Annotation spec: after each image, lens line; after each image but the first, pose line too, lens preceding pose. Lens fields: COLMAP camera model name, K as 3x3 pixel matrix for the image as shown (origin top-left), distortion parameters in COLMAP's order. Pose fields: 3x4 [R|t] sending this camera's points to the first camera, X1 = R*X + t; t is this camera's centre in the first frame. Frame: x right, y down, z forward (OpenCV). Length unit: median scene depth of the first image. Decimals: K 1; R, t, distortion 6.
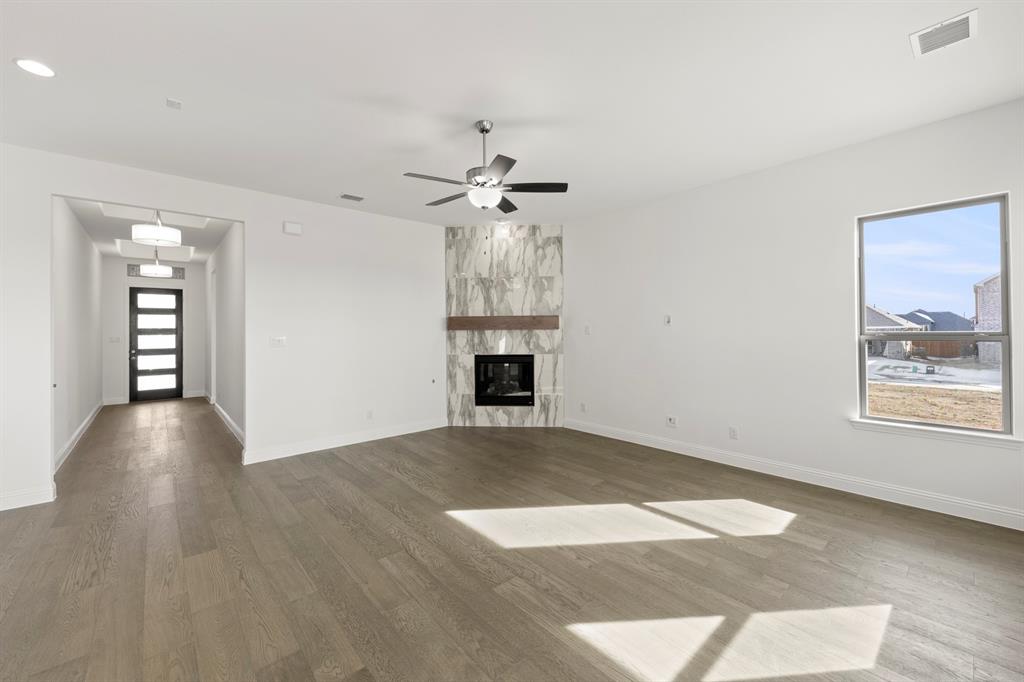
lens RADIAL K [[423.0, 0, 499.4], [0, 423.0, 316.9], [0, 0, 1]] dist [0.004138, 0.000142]
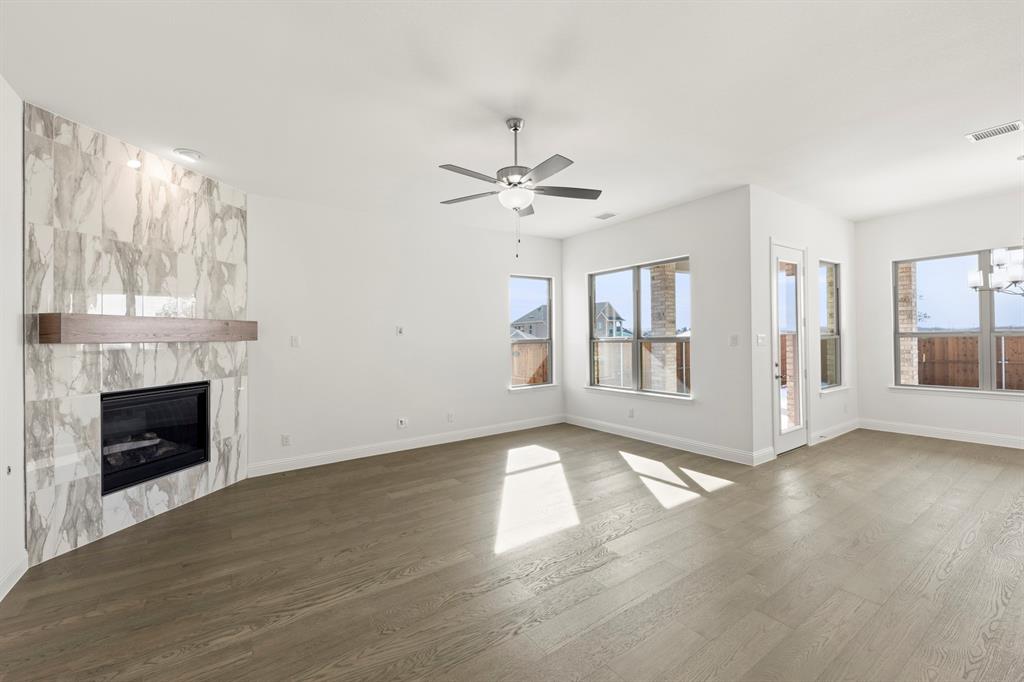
lens RADIAL K [[413.4, 0, 530.7], [0, 413.4, 329.4], [0, 0, 1]] dist [0.001520, -0.000908]
pose [[0.071495, 0.022919, 0.997178, -0.507259], [-0.016278, 0.999630, -0.021808, 0.017242], [-0.997308, -0.014673, 0.071842, 0.467721]]
